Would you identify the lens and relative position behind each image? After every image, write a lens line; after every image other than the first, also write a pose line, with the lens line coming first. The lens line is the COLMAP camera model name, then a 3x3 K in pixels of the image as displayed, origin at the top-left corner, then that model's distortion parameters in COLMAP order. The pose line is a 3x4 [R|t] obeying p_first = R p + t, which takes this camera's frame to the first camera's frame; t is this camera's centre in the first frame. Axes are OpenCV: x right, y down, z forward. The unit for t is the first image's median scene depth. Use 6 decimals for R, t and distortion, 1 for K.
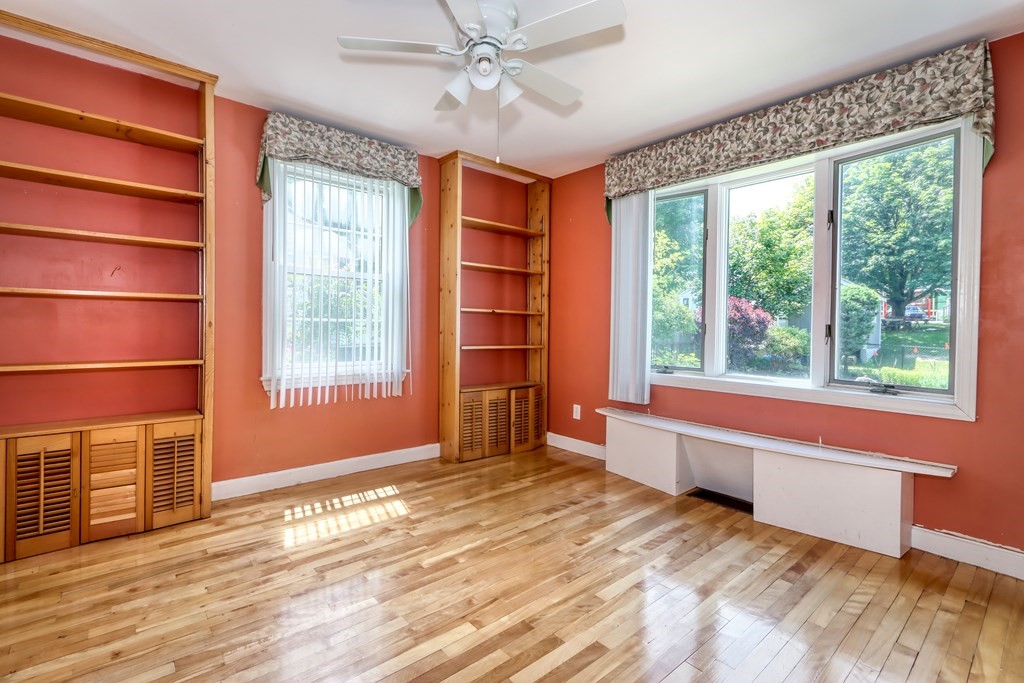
lens RADIAL K [[468.8, 0, 508.0], [0, 468.8, 332.7], [0, 0, 1]] dist [-0.002083, 0.000119]
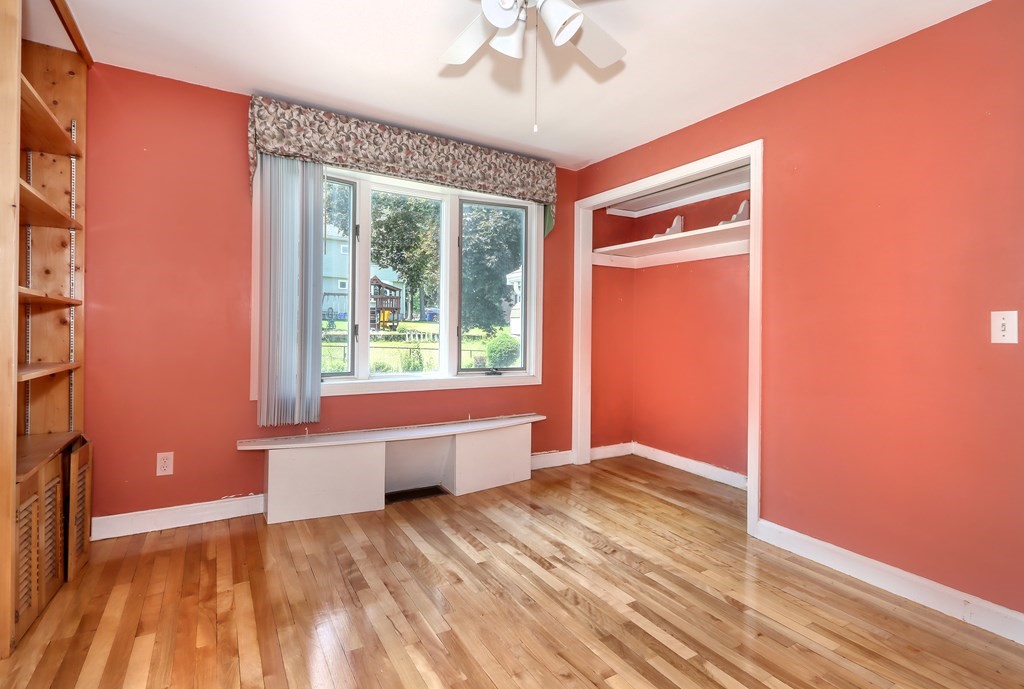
lens RADIAL K [[486.6, 0, 510.1], [0, 486.6, 331.3], [0, 0, 1]] dist [-0.000263, -0.000192]
pose [[0.169583, -0.002995, 0.985511, -0.600324], [0.011238, 0.999936, 0.001105, -0.003455], [-0.985452, 0.010888, 0.169606, 0.637777]]
